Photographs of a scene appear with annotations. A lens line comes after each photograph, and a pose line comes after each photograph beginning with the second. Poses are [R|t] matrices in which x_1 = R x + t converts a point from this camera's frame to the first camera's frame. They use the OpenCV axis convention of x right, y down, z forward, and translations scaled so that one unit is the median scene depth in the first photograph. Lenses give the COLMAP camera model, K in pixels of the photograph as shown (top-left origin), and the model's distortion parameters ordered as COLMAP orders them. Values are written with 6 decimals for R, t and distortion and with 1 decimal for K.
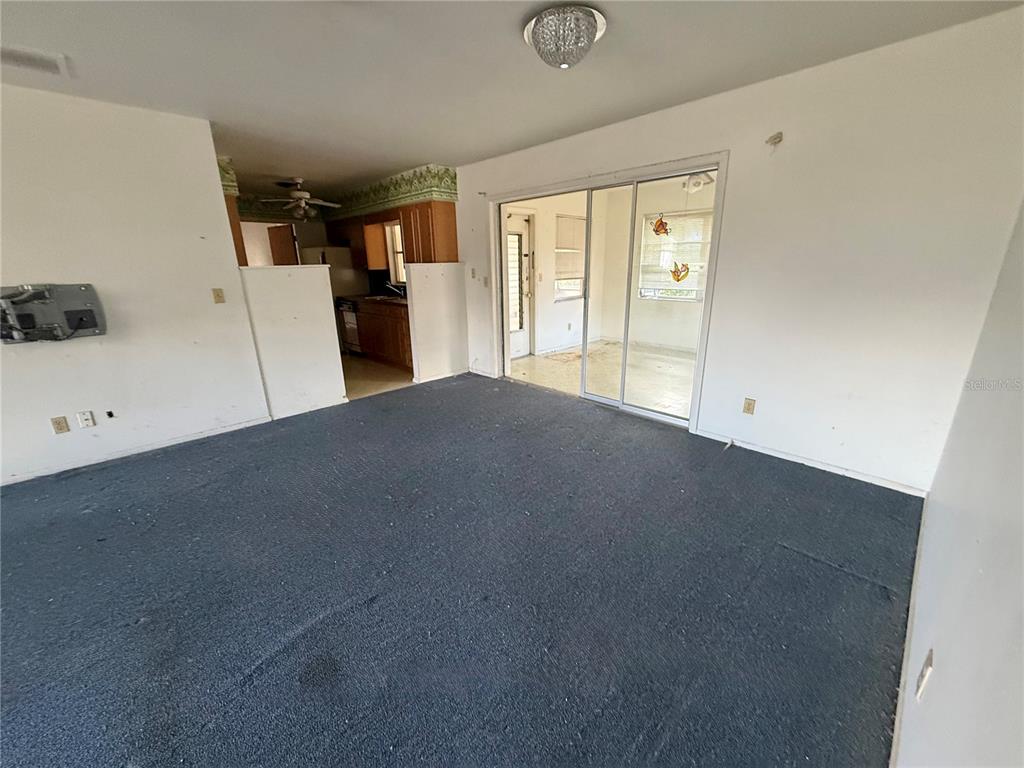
lens RADIAL K [[412.6, 0, 513.2], [0, 412.6, 384.7], [0, 0, 1]] dist [0.000122, -0.000005]
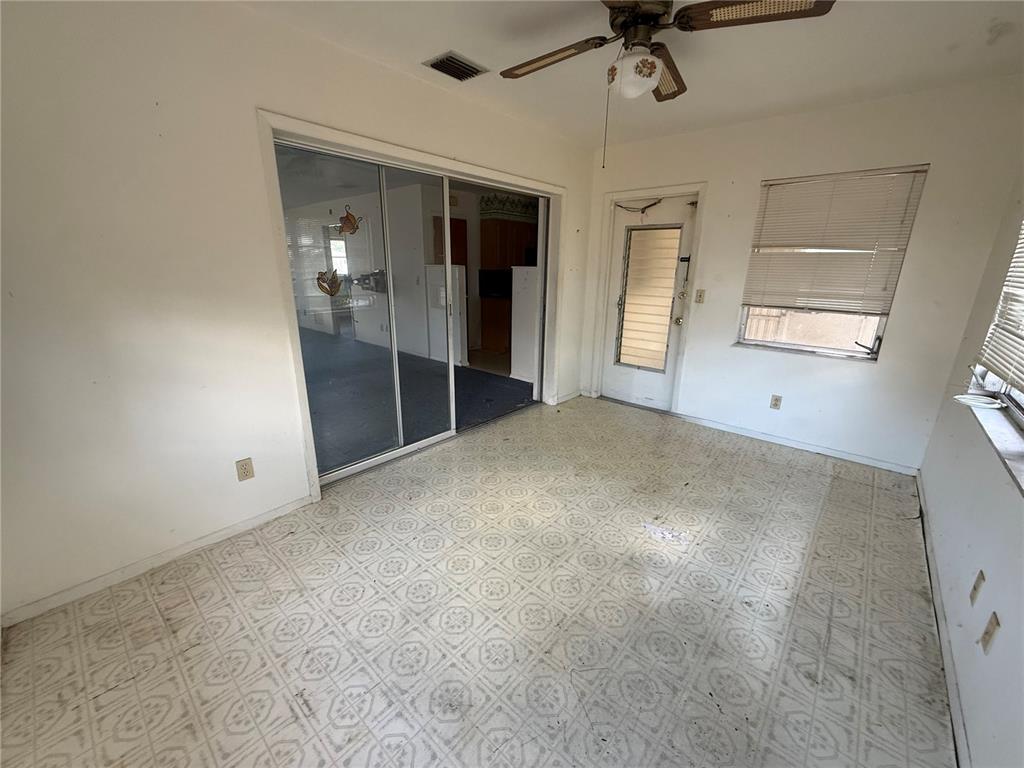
lens RADIAL K [[412.6, 0, 511.5], [0, 412.6, 386.4], [0, 0, 1]] dist [0.000122, -0.000005]
pose [[0.069405, 0.297577, -0.952172, 0.689228], [-0.299997, 0.916518, 0.264568, -0.229055], [0.951412, 0.267286, 0.152883, 0.722699]]
